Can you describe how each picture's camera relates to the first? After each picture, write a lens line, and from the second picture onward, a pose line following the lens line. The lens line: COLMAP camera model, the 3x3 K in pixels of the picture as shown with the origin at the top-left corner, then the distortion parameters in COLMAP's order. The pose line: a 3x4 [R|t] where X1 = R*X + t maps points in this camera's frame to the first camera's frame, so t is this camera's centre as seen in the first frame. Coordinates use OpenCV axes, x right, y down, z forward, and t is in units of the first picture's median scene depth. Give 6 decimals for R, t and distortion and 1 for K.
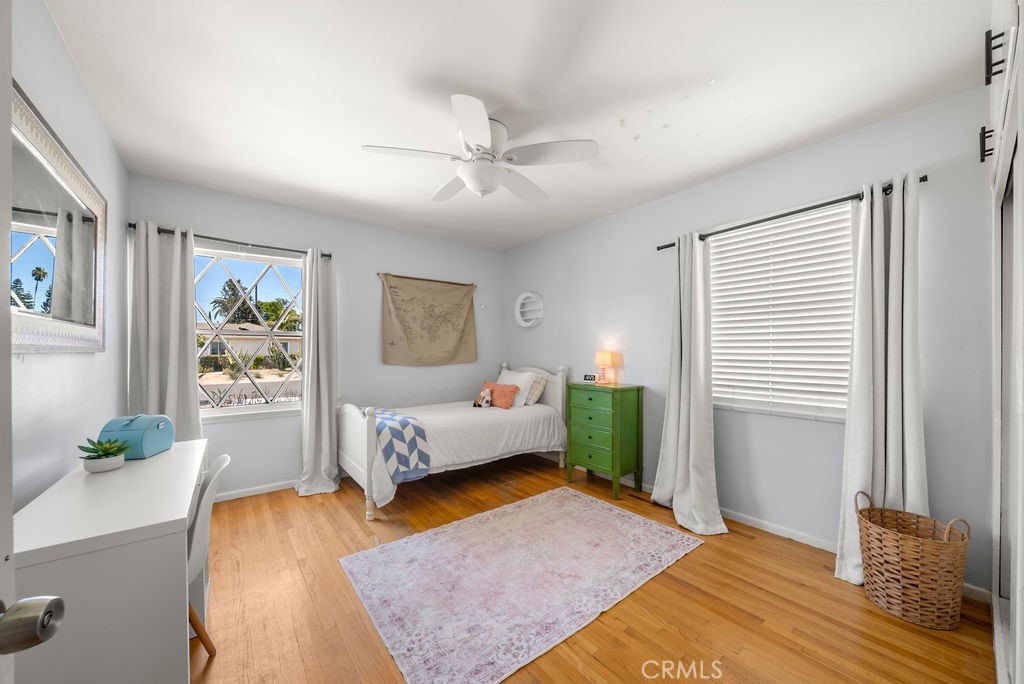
lens RADIAL K [[378.4, 0, 508.8], [0, 378.4, 348.4], [0, 0, 1]] dist [-0.003226, -0.000522]
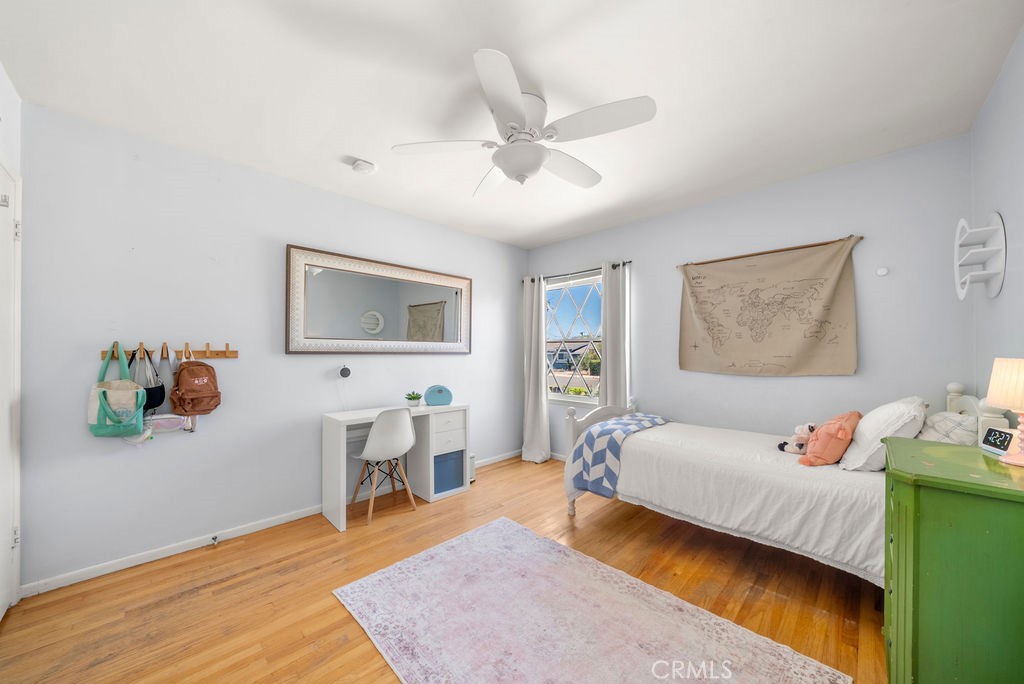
lens RADIAL K [[378.4, 0, 512.2], [0, 378.4, 347.1], [0, 0, 1]] dist [-0.003226, -0.000522]
pose [[0.091427, -0.015149, -0.995697, 0.552242], [0.004888, 0.999879, -0.014764, 0.000442], [0.995800, -0.003517, 0.091490, 0.601979]]
